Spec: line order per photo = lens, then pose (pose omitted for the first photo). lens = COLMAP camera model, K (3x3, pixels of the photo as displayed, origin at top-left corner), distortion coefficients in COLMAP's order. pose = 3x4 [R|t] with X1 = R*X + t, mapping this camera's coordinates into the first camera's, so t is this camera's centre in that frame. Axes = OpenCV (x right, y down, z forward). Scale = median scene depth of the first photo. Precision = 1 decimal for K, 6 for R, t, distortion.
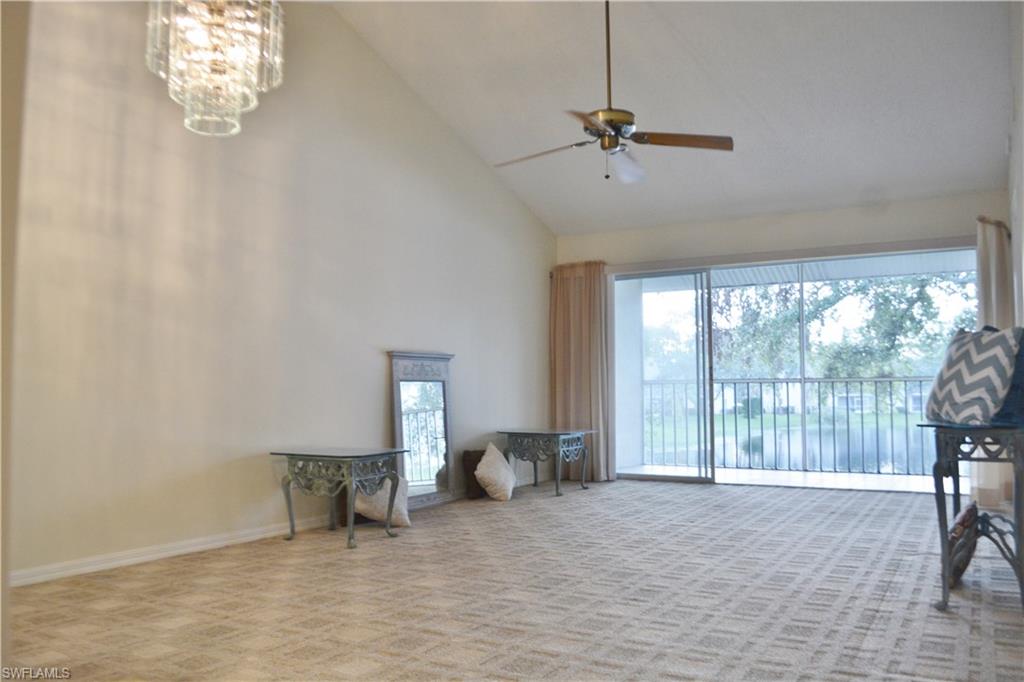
lens RADIAL K [[833.1, 0, 512.0], [0, 833.1, 341.0], [0, 0, 1]] dist [-0.005881, -0.001794]
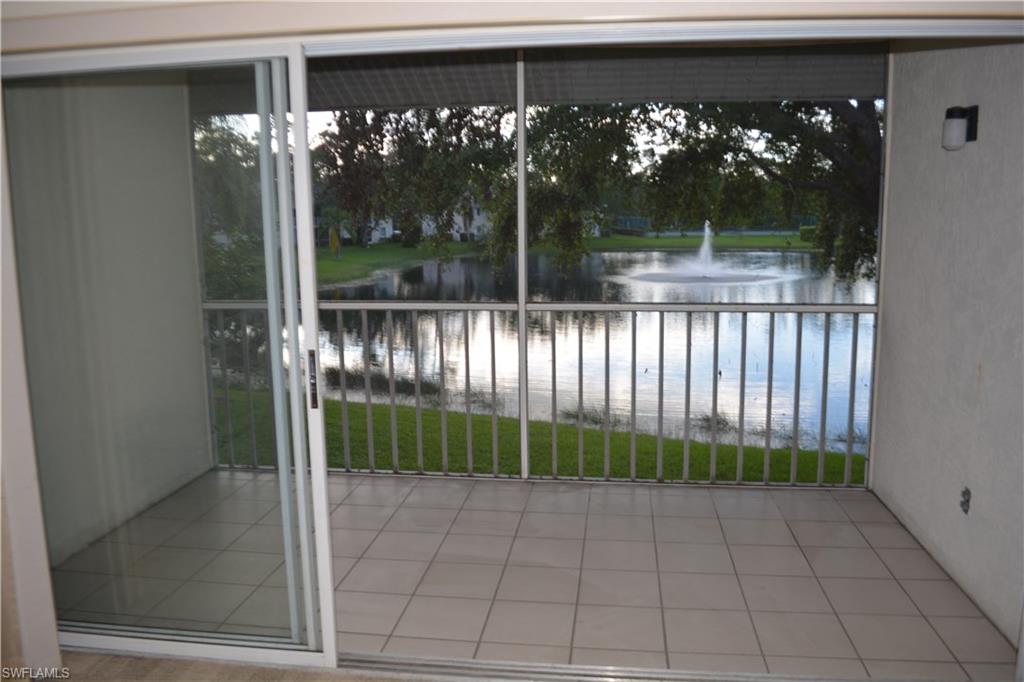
lens RADIAL K [[833.1, 0, 512.0], [0, 833.1, 341.0], [0, 0, 1]] dist [-0.005881, -0.001794]
pose [[0.920317, -0.074015, 0.384108, 0.088835], [-0.008660, 0.977840, 0.209172, -0.021812], [-0.391079, -0.195831, 0.899282, 0.324989]]
